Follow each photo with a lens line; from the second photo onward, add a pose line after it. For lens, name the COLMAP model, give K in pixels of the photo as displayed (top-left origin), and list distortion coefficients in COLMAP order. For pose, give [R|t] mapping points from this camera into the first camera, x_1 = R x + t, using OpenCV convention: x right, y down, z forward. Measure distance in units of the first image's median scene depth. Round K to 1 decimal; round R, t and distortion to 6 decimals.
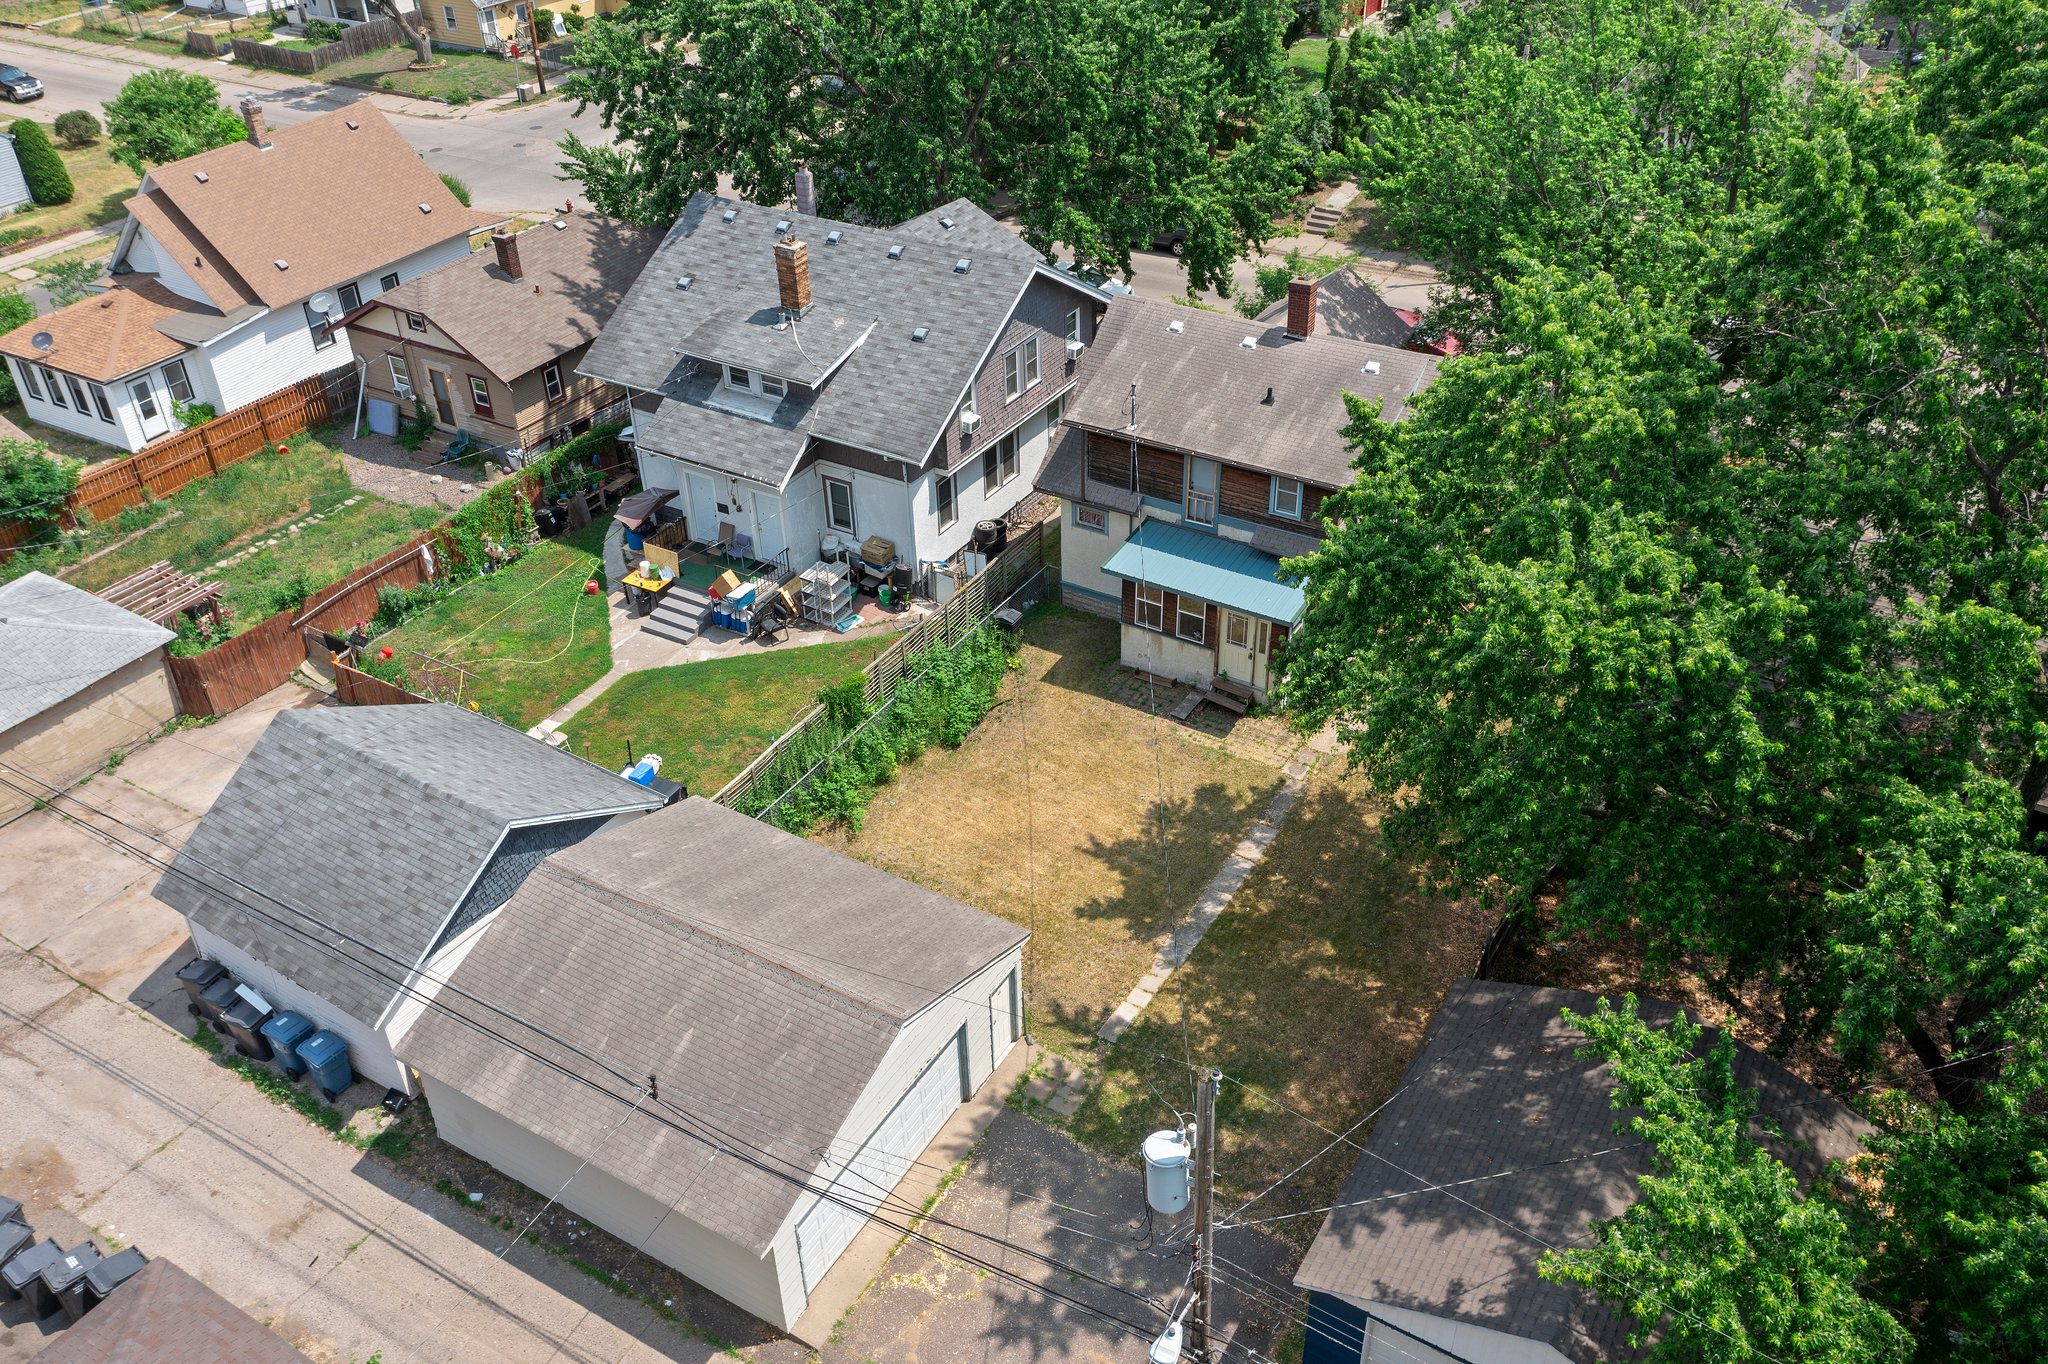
lens RADIAL K [[1632.8, 0, 1024.0], [0, 1632.8, 682.0], [0, 0, 1]] dist [0.002821, -0.006596]
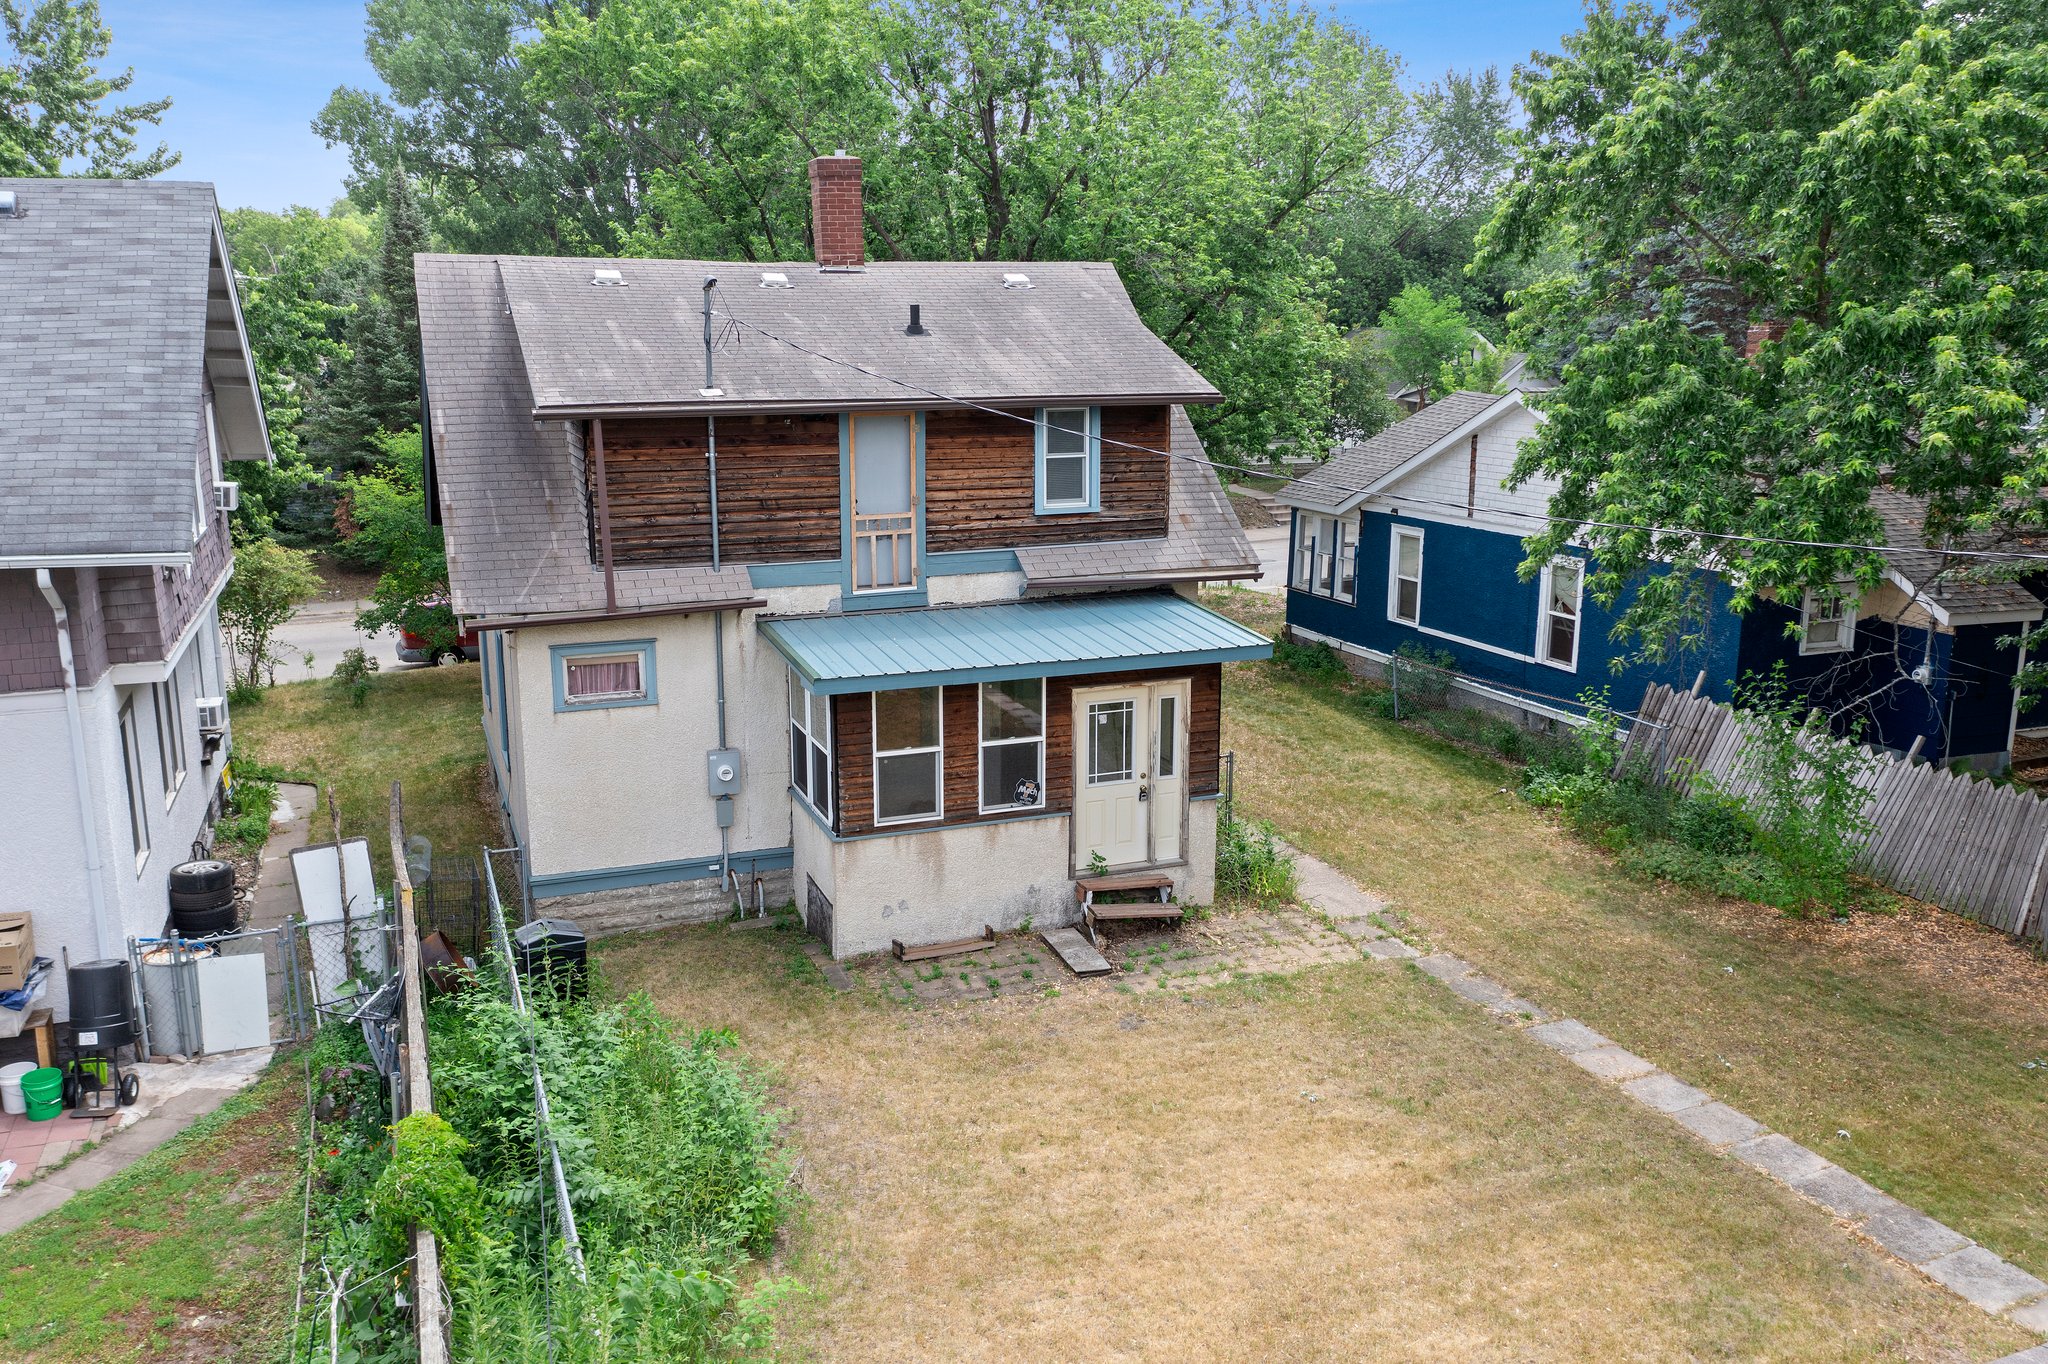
lens RADIAL K [[1632.8, 0, 1024.0], [0, 1632.8, 682.0], [0, 0, 1]] dist [0.002821, -0.006596]
pose [[0.596895, -0.140347, 0.789949, -0.233217], [0.447434, 0.875489, -0.182542, 0.024556], [-0.665972, 0.462409, 0.585371, 0.734963]]
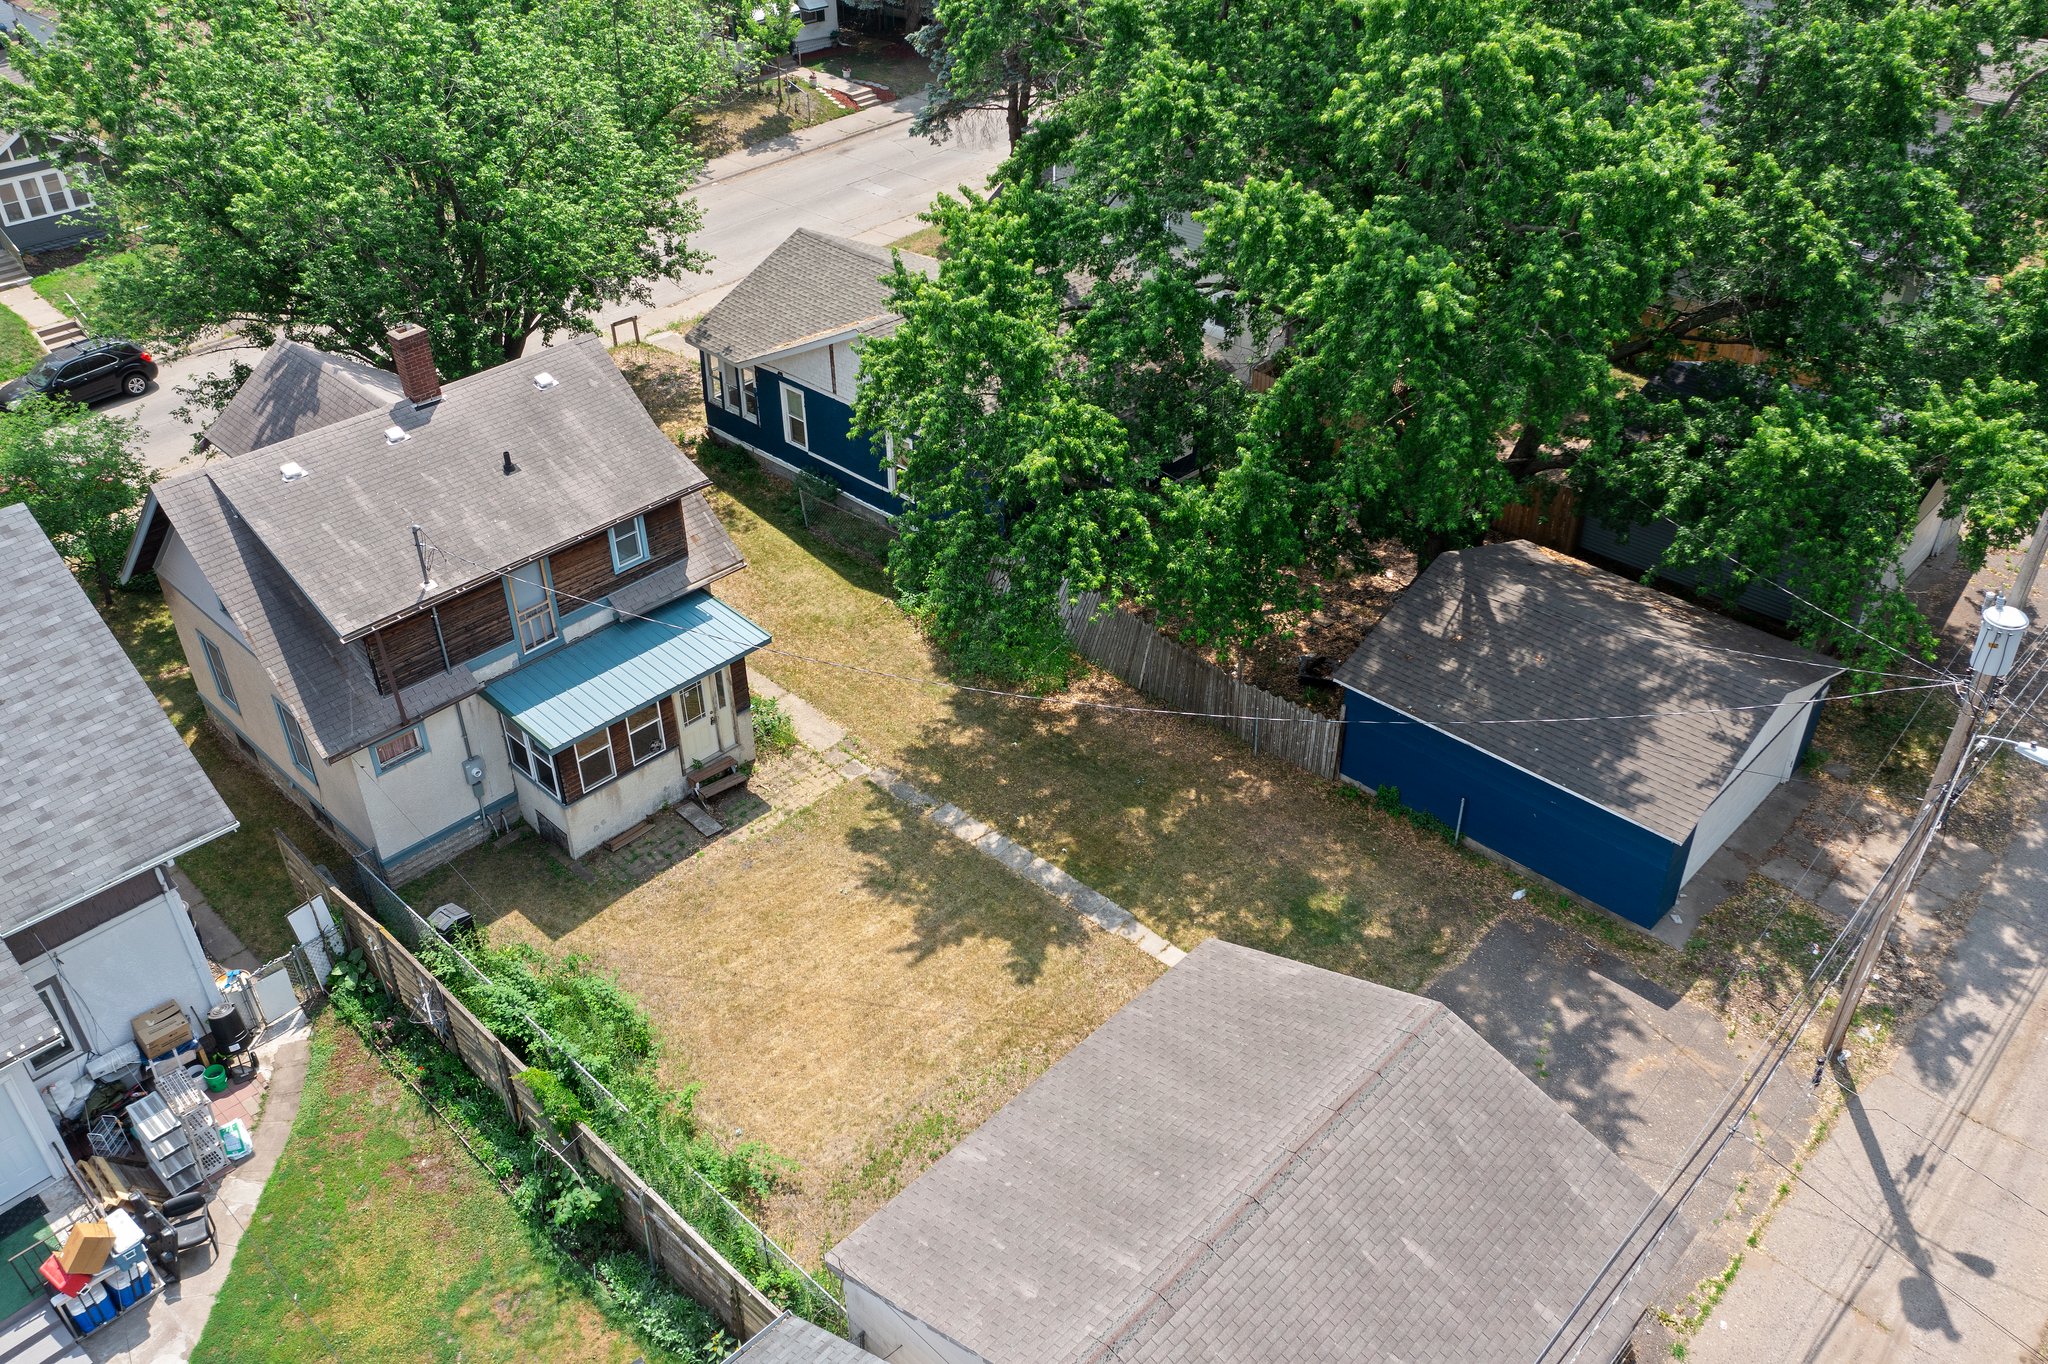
lens RADIAL K [[1632.8, 0, 1024.0], [0, 1632.8, 682.0], [0, 0, 1]] dist [0.002821, -0.006596]
pose [[0.208317, -0.537085, 0.817400, -0.488447], [0.562924, 0.749275, 0.348859, -0.228240], [-0.799825, 0.387461, 0.458425, 0.483306]]
